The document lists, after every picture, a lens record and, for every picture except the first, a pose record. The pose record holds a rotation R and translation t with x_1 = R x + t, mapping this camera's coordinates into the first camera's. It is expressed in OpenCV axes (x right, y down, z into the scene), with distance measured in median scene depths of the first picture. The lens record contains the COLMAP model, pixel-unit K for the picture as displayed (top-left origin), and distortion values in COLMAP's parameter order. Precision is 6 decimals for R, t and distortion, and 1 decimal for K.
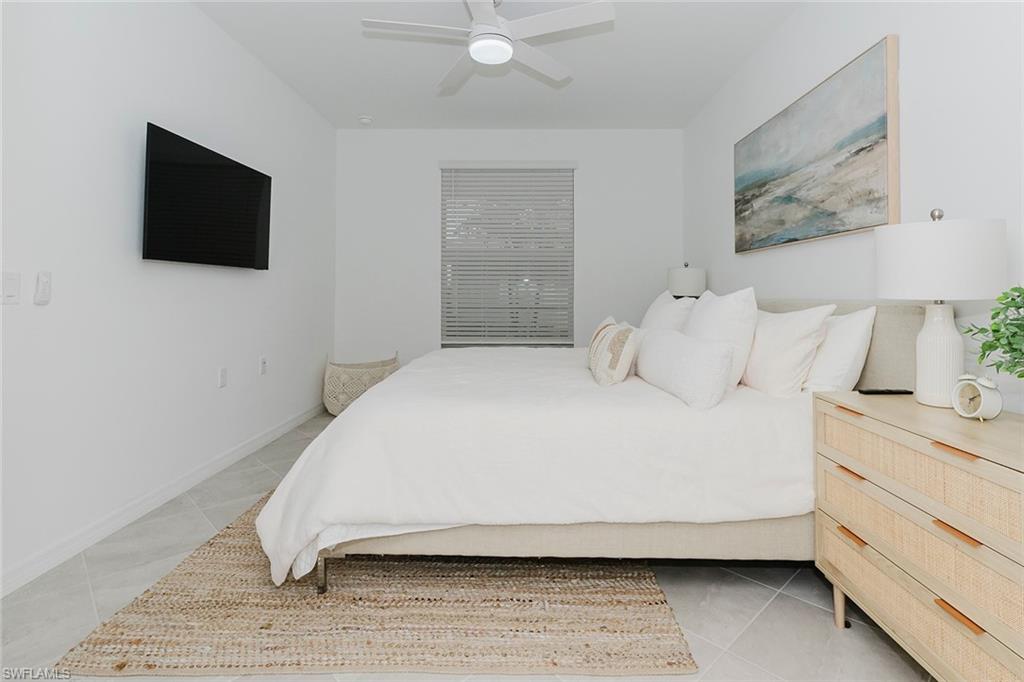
lens RADIAL K [[506.0, 0, 511.7], [0, 506.0, 273.1], [0, 0, 1]] dist [-0.001499, -0.000159]
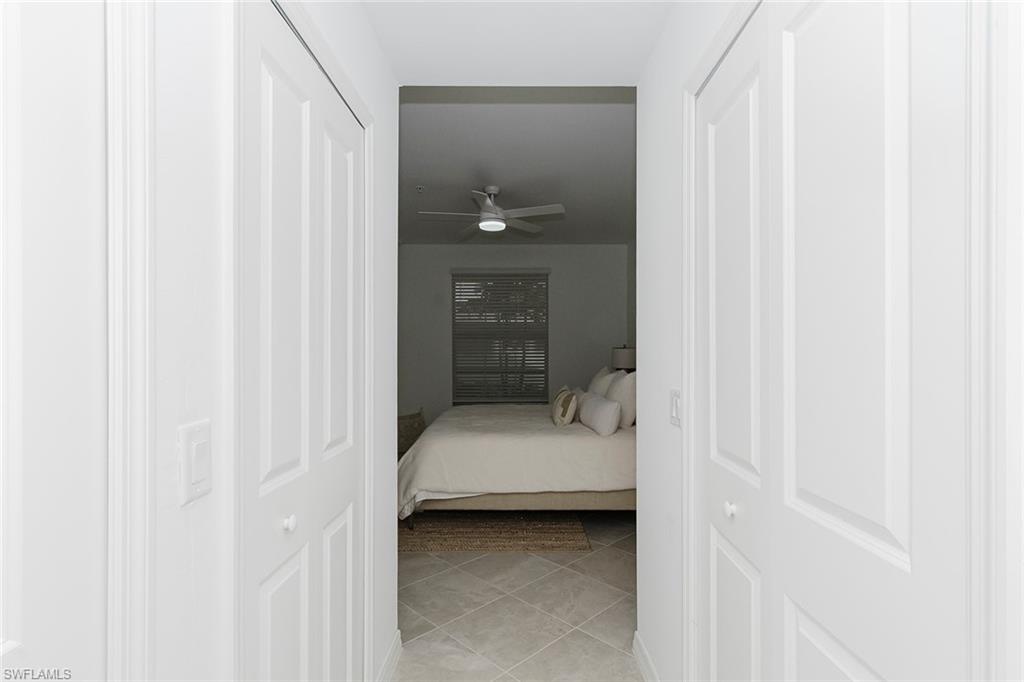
lens RADIAL K [[511.6, 0, 512.0], [0, 511.6, 341.0], [0, 0, 1]] dist [-0.000578, -0.000385]
pose [[0.999597, -0.004217, 0.028086, -0.025763], [0.003528, 0.999692, 0.024567, -0.112018], [-0.028181, -0.024458, 0.999304, -0.724945]]
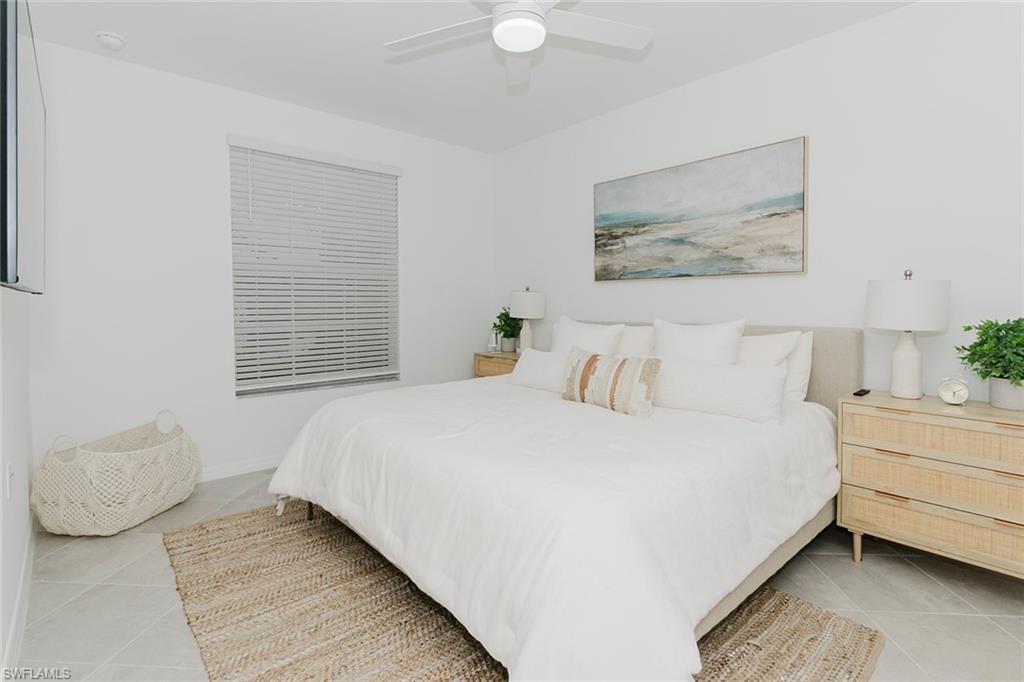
lens RADIAL K [[500.3, 0, 512.1], [0, 500.3, 306.5], [0, 0, 1]] dist [-0.000165, -0.000551]
pose [[0.737775, -0.011031, 0.674957, -0.615222], [-0.020244, 0.999055, 0.038455, -0.029468], [-0.674743, -0.042035, 0.736855, 0.402211]]
